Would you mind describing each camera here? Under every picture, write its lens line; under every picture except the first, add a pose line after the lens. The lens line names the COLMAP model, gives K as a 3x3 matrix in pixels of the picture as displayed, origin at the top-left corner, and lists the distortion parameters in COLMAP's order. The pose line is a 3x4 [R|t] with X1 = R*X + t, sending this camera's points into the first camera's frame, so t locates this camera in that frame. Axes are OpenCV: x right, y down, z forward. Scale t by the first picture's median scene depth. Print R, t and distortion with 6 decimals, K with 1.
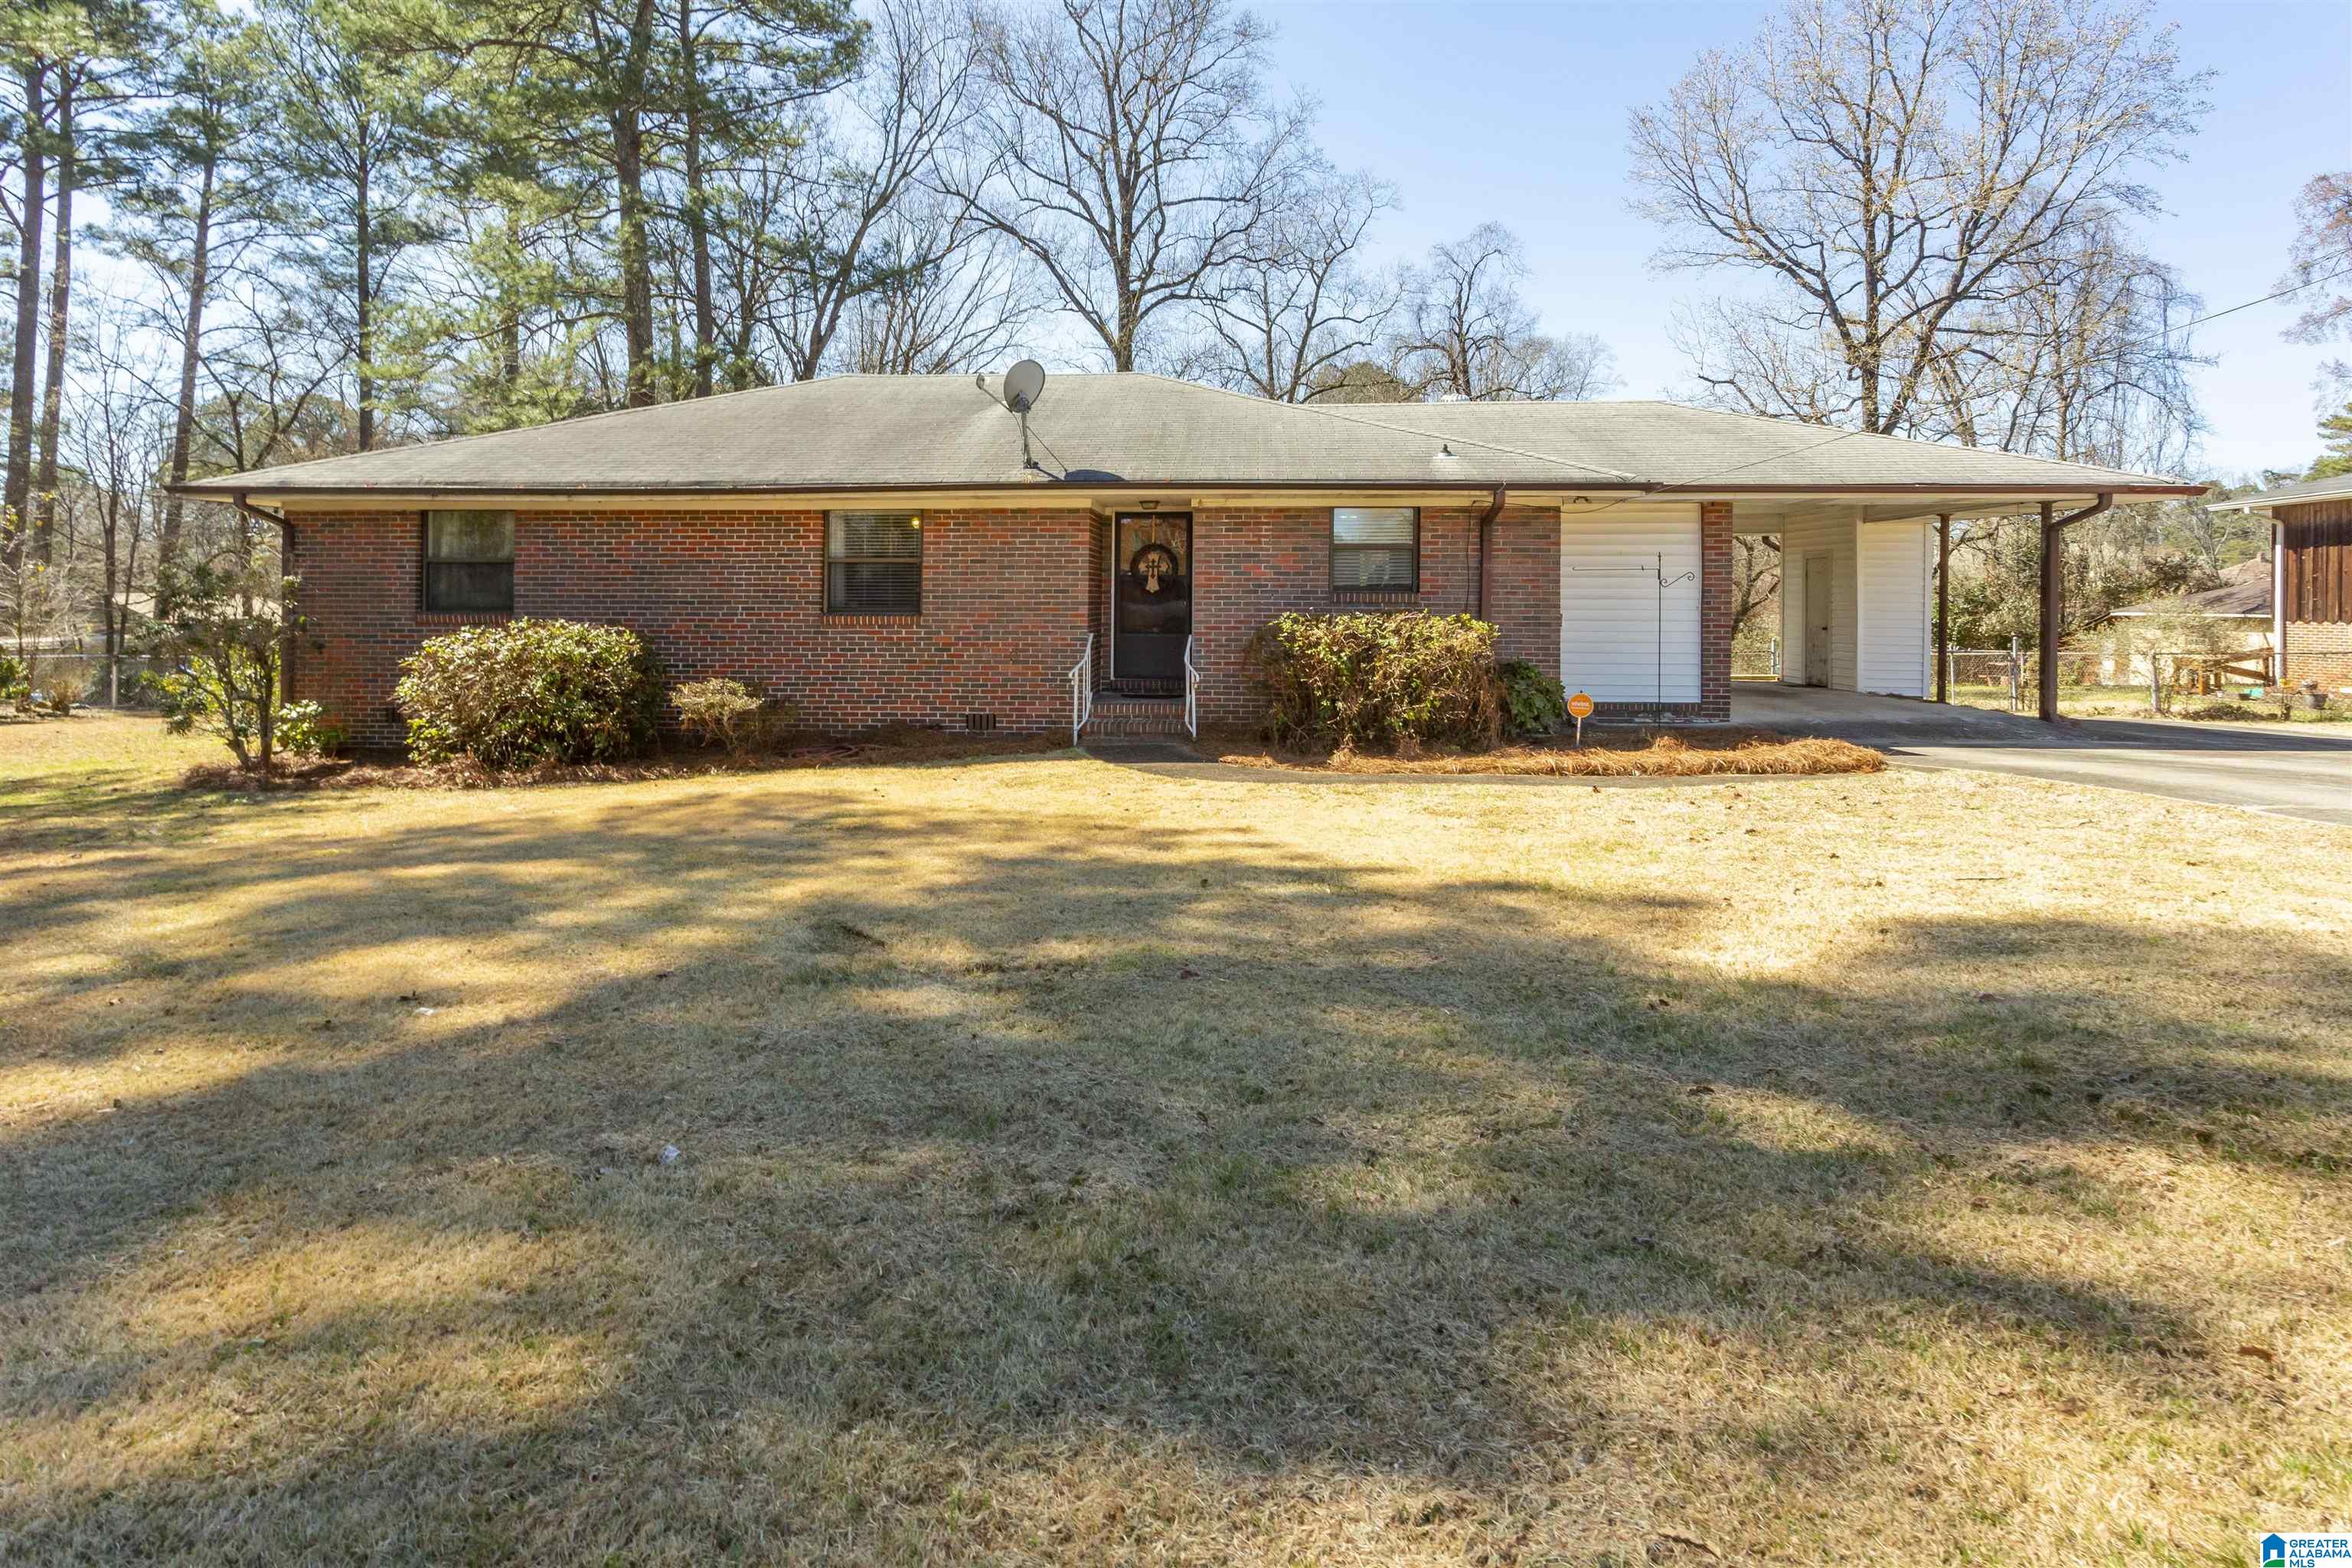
lens RADIAL K [[1151.3, 0, 1175.9], [0, 1151.3, 514.9], [0, 0, 1]] dist [0.008790, 0.000915]
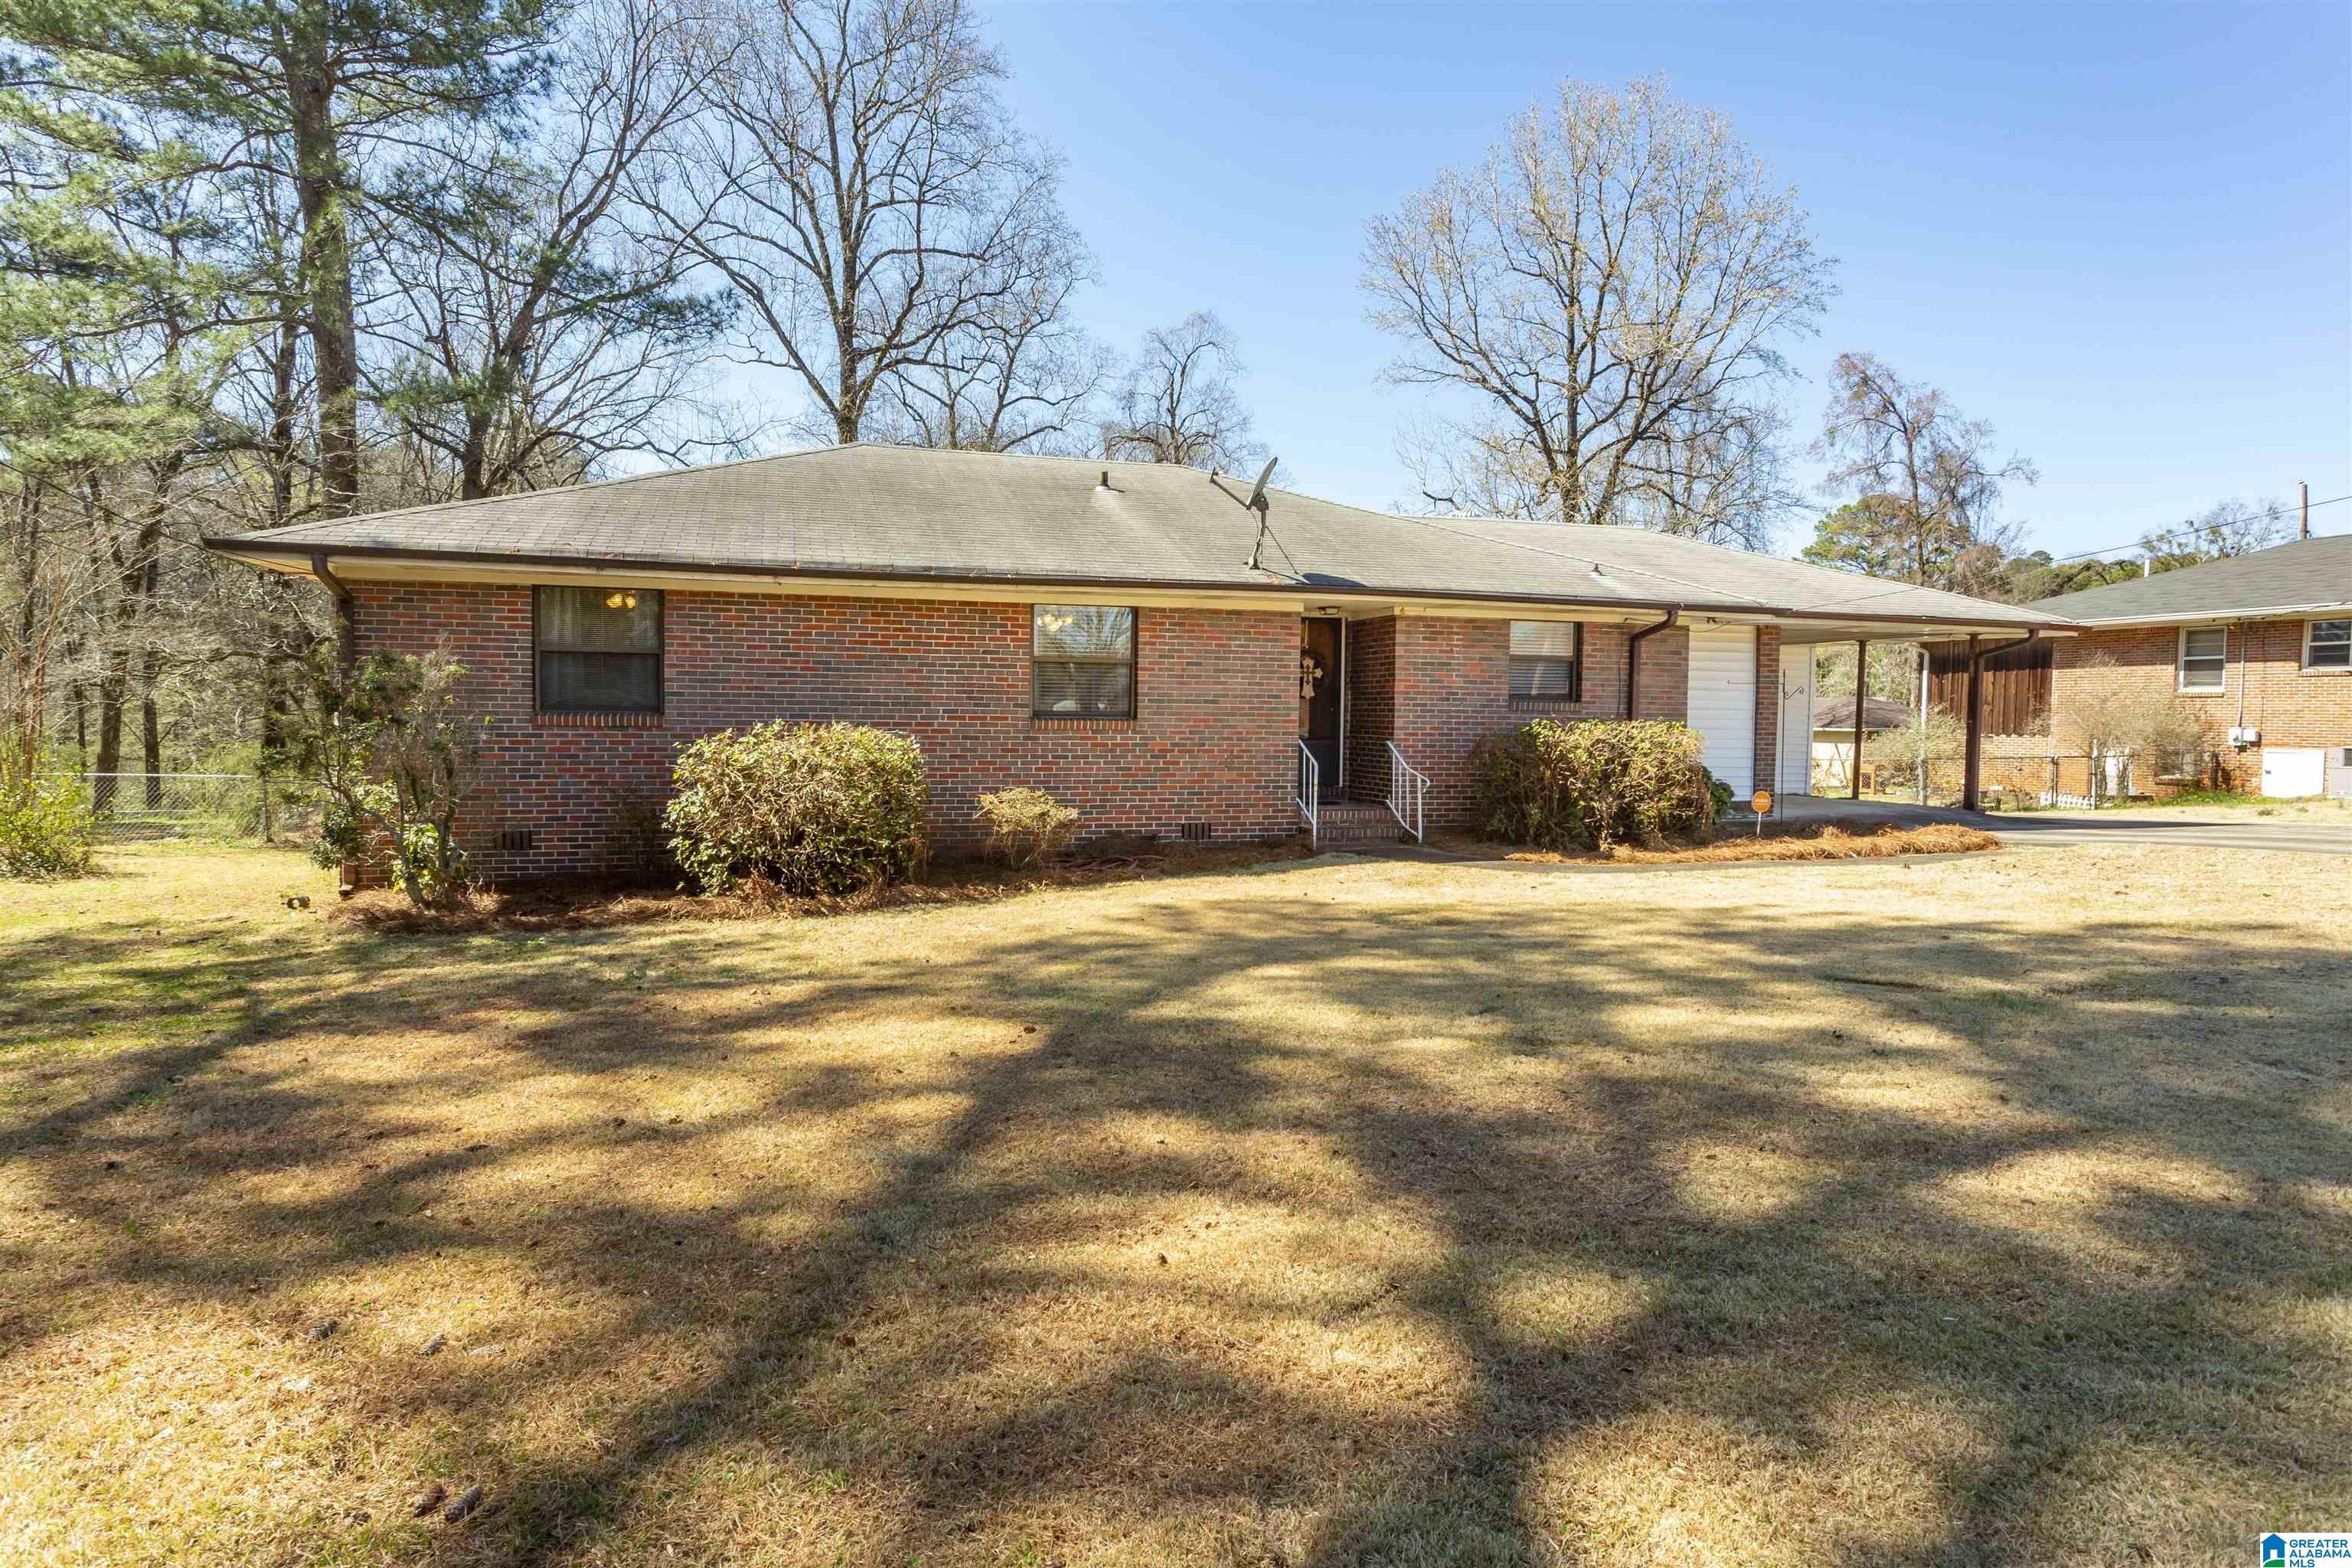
lens RADIAL K [[1299.1, 0, 1182.8], [0, 1299.1, 648.5], [0, 0, 1]] dist [0.002399, 0.000962]
pose [[0.937432, 0.025774, 0.347214, -0.550359], [-0.034735, 0.999204, 0.019607, 0.006862], [-0.346433, -0.030440, 0.937581, -0.003954]]
